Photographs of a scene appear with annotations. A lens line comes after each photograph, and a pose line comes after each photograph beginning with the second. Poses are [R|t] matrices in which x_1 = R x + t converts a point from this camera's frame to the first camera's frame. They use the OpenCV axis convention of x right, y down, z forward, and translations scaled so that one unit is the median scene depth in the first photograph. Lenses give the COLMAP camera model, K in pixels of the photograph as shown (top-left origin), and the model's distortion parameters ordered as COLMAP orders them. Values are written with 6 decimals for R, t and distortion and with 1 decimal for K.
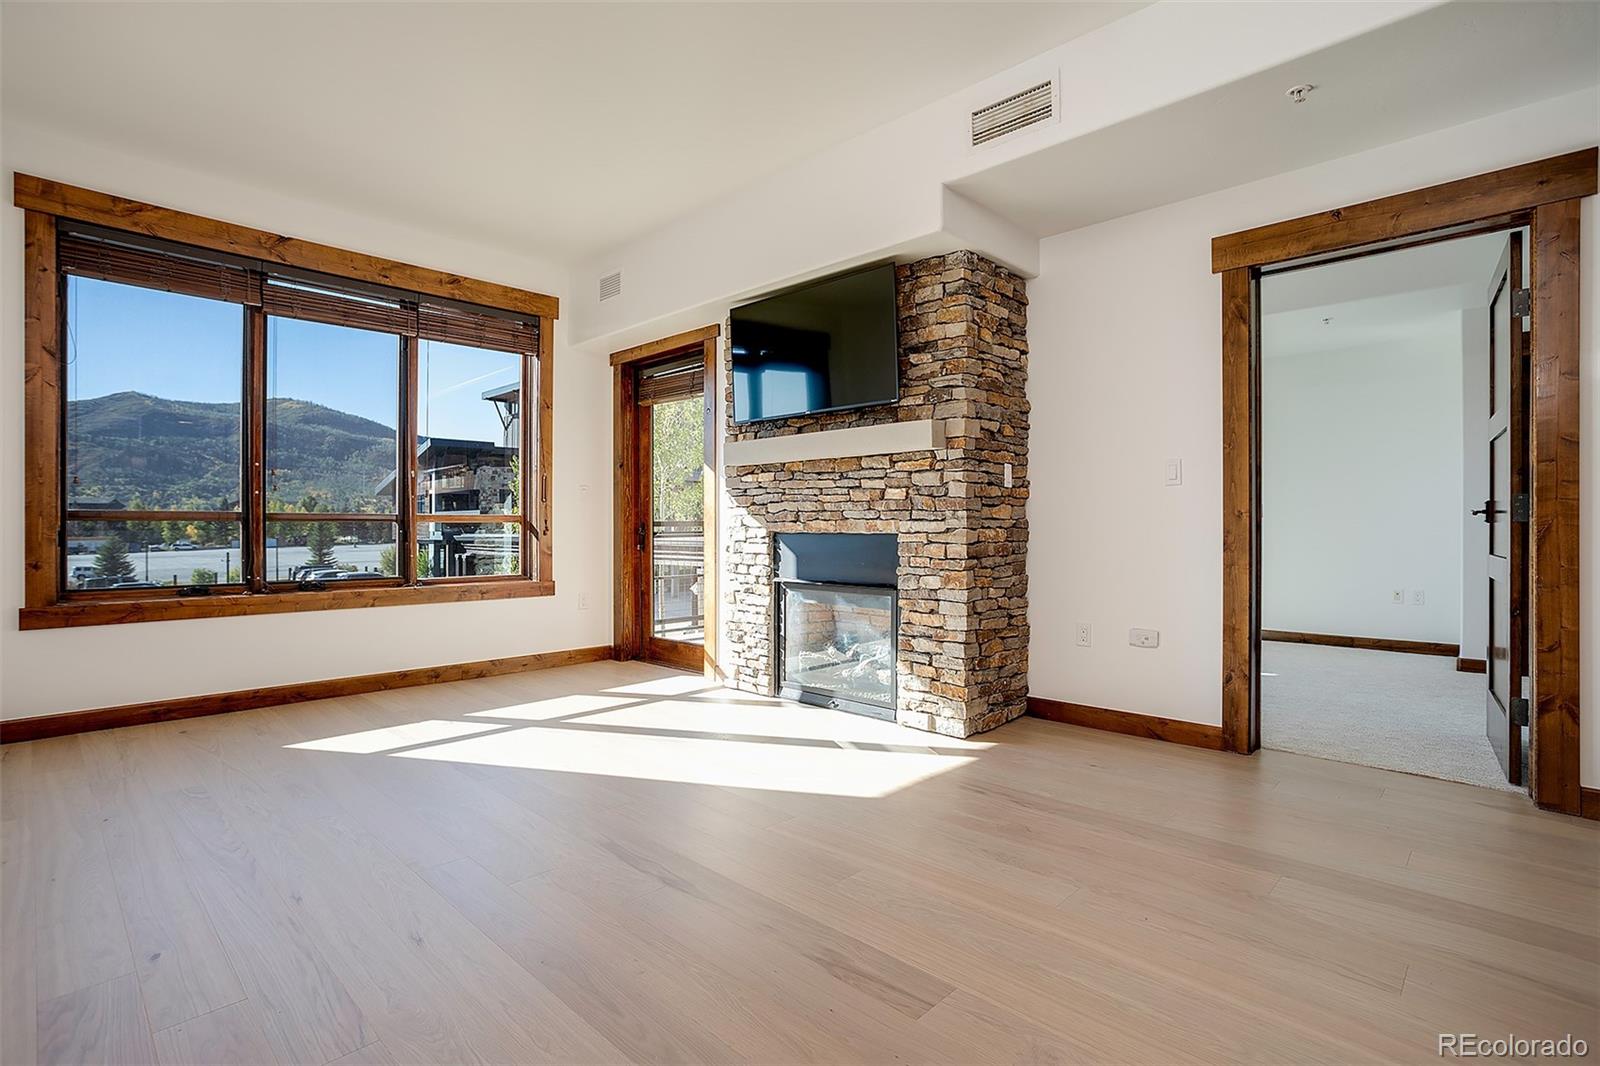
lens RADIAL K [[783.9, 0, 797.2], [0, 783.9, 534.4], [0, 0, 1]] dist [-0.035846, 0.021998]
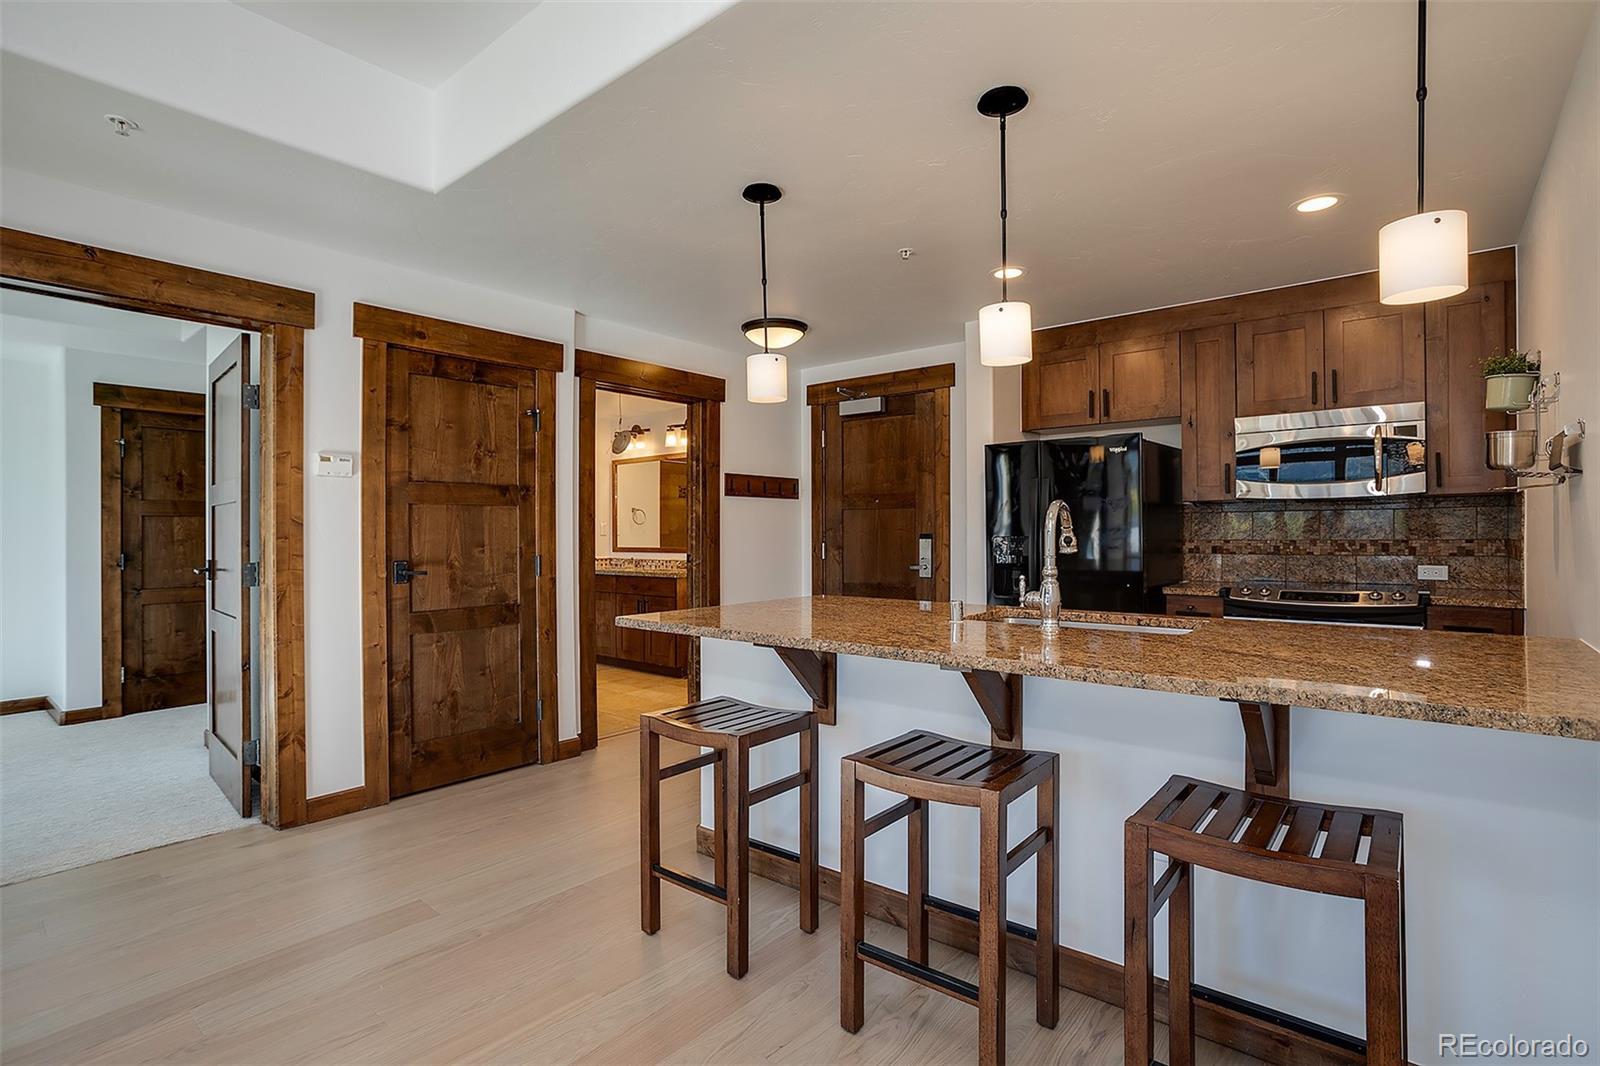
lens RADIAL K [[802.1, 0, 785.8], [0, 802.1, 527.6], [0, 0, 1]] dist [-0.015584, 0.000735]
pose [[-0.049995, 0.006204, 0.998730, -0.205432], [0.011108, 0.999922, -0.005655, -0.064801], [-0.998688, 0.010811, -0.050060, 0.194476]]
